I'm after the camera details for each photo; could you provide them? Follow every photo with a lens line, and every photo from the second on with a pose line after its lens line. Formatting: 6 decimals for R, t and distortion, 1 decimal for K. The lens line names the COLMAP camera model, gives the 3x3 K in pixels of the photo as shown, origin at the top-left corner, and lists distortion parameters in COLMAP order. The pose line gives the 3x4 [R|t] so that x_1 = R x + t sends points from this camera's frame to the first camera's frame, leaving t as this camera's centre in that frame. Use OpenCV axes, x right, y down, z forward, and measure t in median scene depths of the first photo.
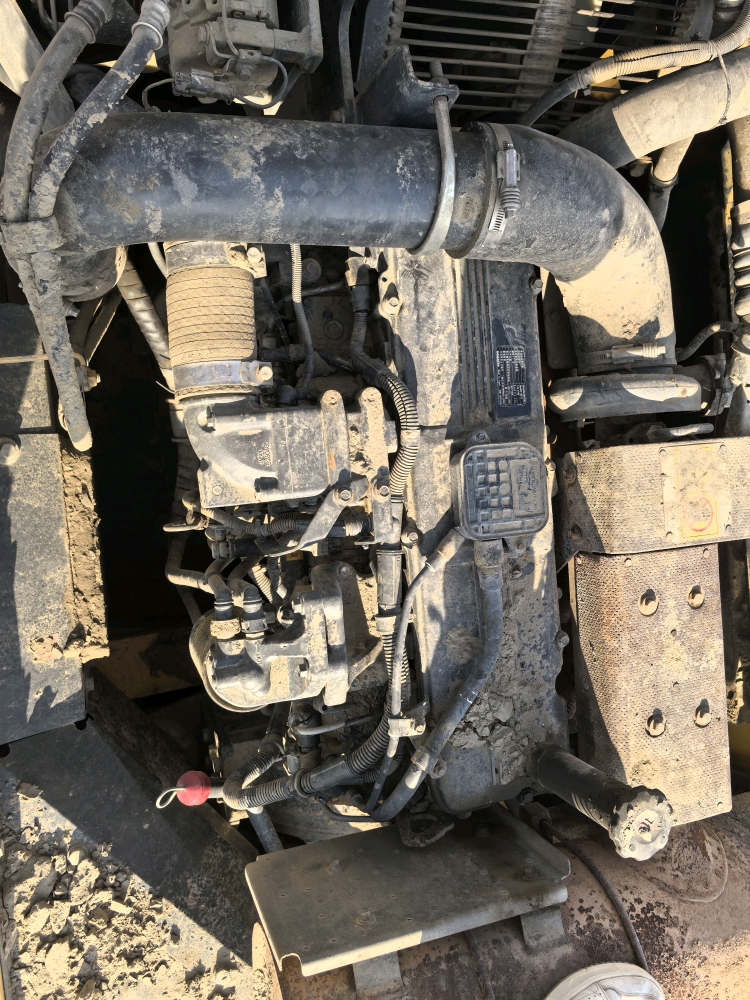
lens RADIAL K [[794.5, 0, 375.0], [0, 794.5, 500.0], [0, 0, 1]] dist [0.061208, -0.105308]
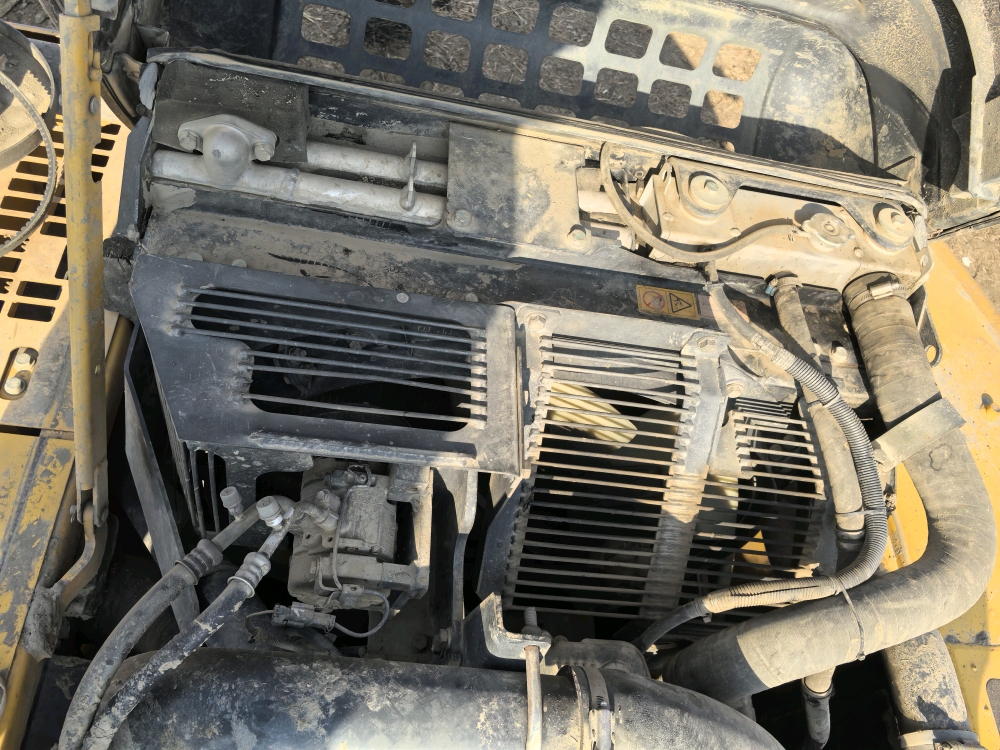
lens RADIAL K [[794.5, 0, 495.6], [0, 794.5, 370.8], [0, 0, 1]] dist [0.061208, -0.105308]
pose [[0.991963, 0.026647, -0.123693, 0.154175], [-0.092661, 0.818674, -0.566734, -0.229117], [0.086163, 0.573641, 0.814563, 0.012857]]
